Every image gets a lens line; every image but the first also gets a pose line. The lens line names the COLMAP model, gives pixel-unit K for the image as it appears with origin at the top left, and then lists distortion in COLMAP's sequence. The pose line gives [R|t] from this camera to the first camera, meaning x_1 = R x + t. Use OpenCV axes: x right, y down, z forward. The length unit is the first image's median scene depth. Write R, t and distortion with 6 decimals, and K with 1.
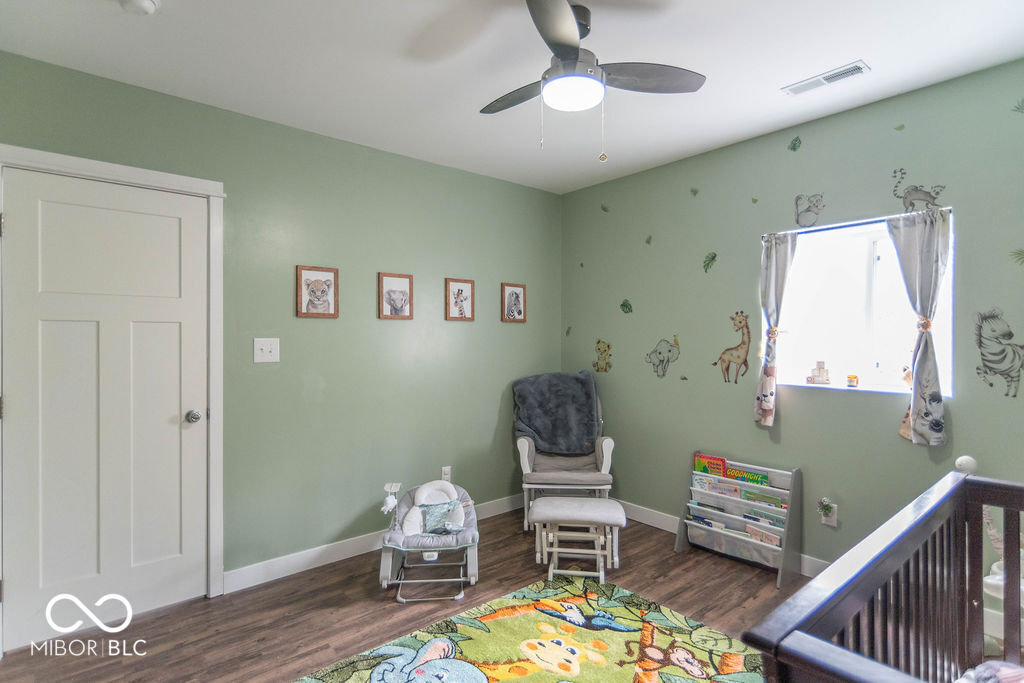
lens RADIAL K [[527.9, 0, 500.0], [0, 527.9, 336.8], [0, 0, 1]] dist [-0.004636, -0.000295]
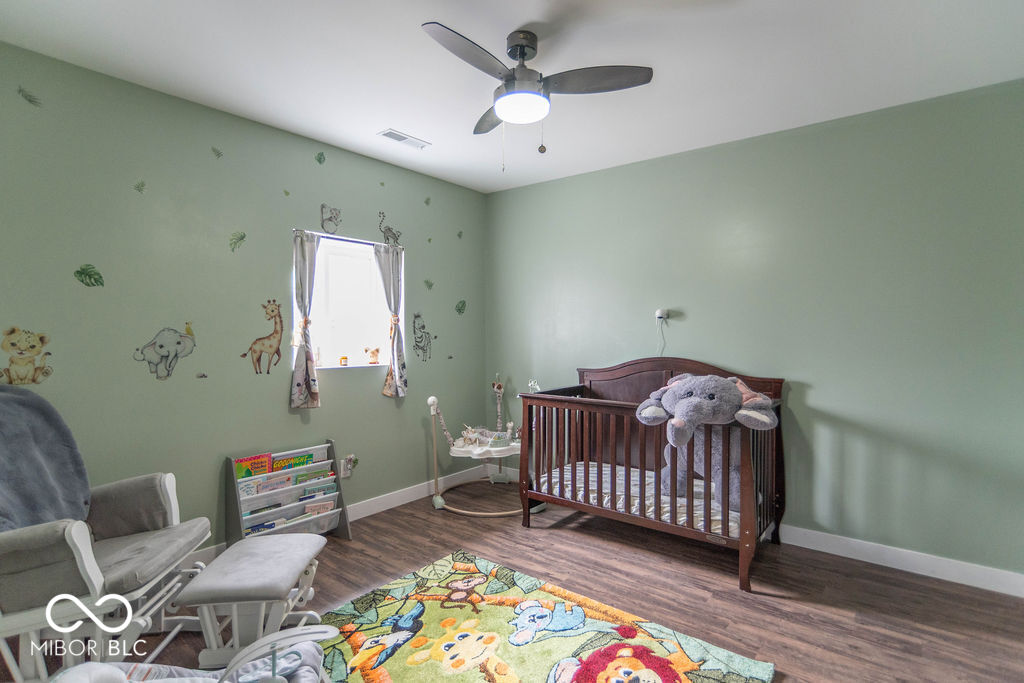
lens RADIAL K [[527.9, 0, 500.0], [0, 527.9, 336.8], [0, 0, 1]] dist [-0.004636, -0.000295]
pose [[-0.211802, -0.006865, 0.977289, -0.620933], [-0.003621, 0.999974, 0.006239, 0.013432], [-0.977306, -0.002217, -0.211821, 0.830549]]
